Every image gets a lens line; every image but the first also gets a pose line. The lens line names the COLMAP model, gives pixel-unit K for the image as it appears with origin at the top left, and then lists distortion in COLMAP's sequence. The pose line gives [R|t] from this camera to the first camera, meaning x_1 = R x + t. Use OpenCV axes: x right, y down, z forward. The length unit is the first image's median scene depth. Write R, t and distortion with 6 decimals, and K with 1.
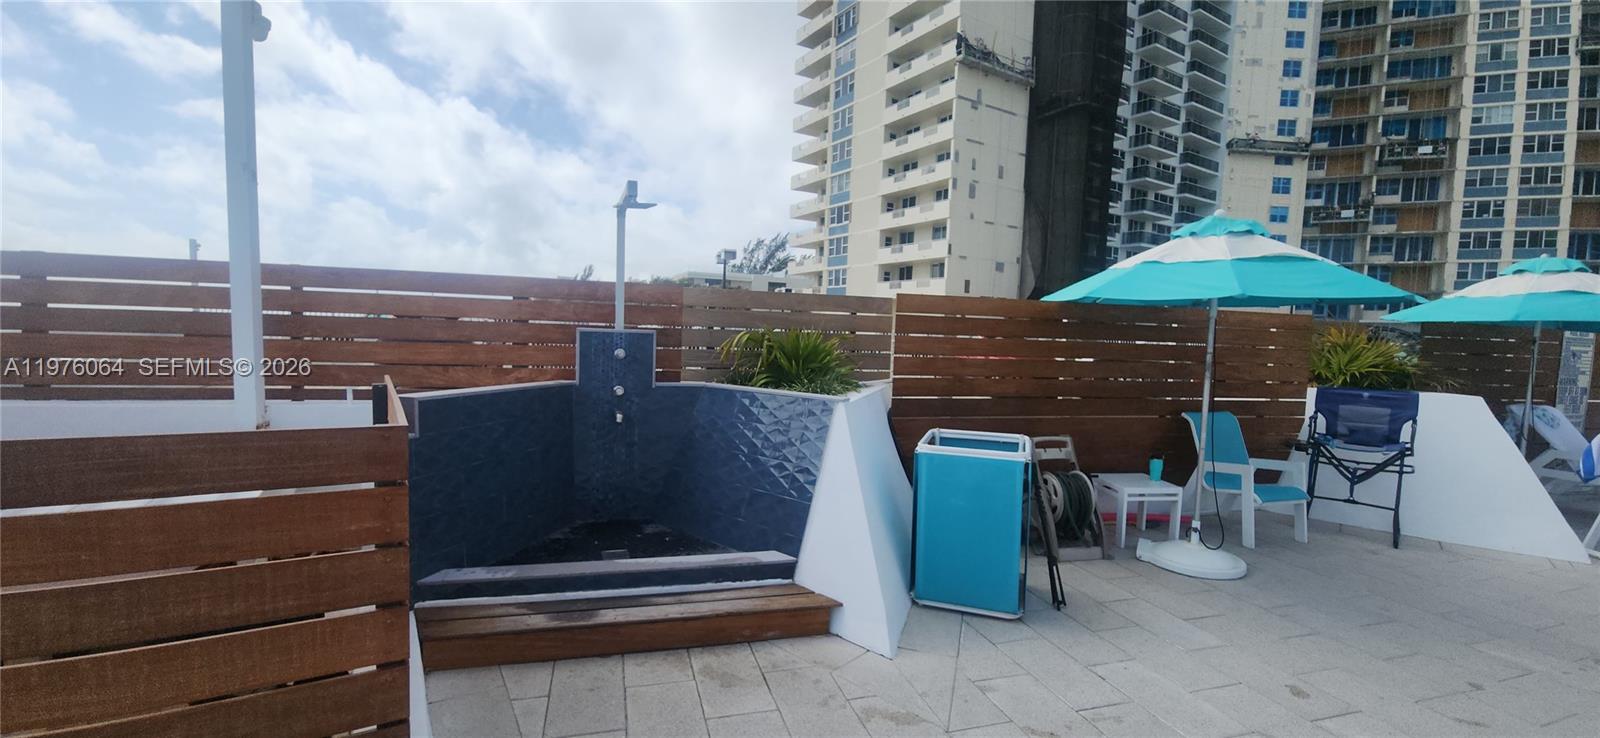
lens RADIAL K [[654.7, 0, 798.7], [0, 654.7, 377.6], [0, 0, 1]] dist [0.010004, -0.004991]
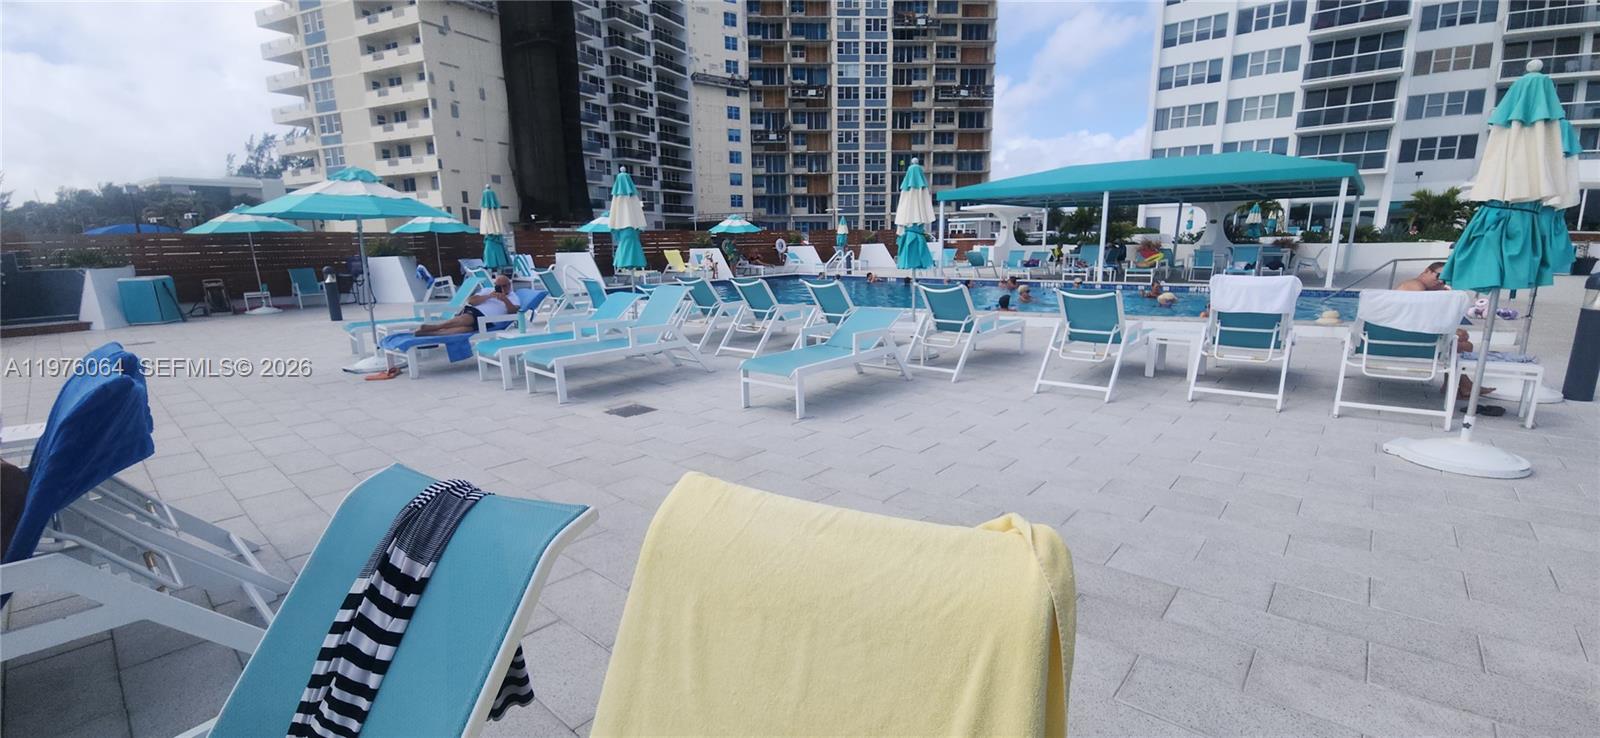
lens RADIAL K [[654.7, 0, 791.9], [0, 654.7, 374.1], [0, 0, 1]] dist [0.010004, -0.004991]
pose [[0.845476, -0.157746, 0.510182, 0.084255], [0.085054, 0.982958, 0.162973, 0.021259], [-0.527196, -0.094397, 0.844484, -0.243976]]
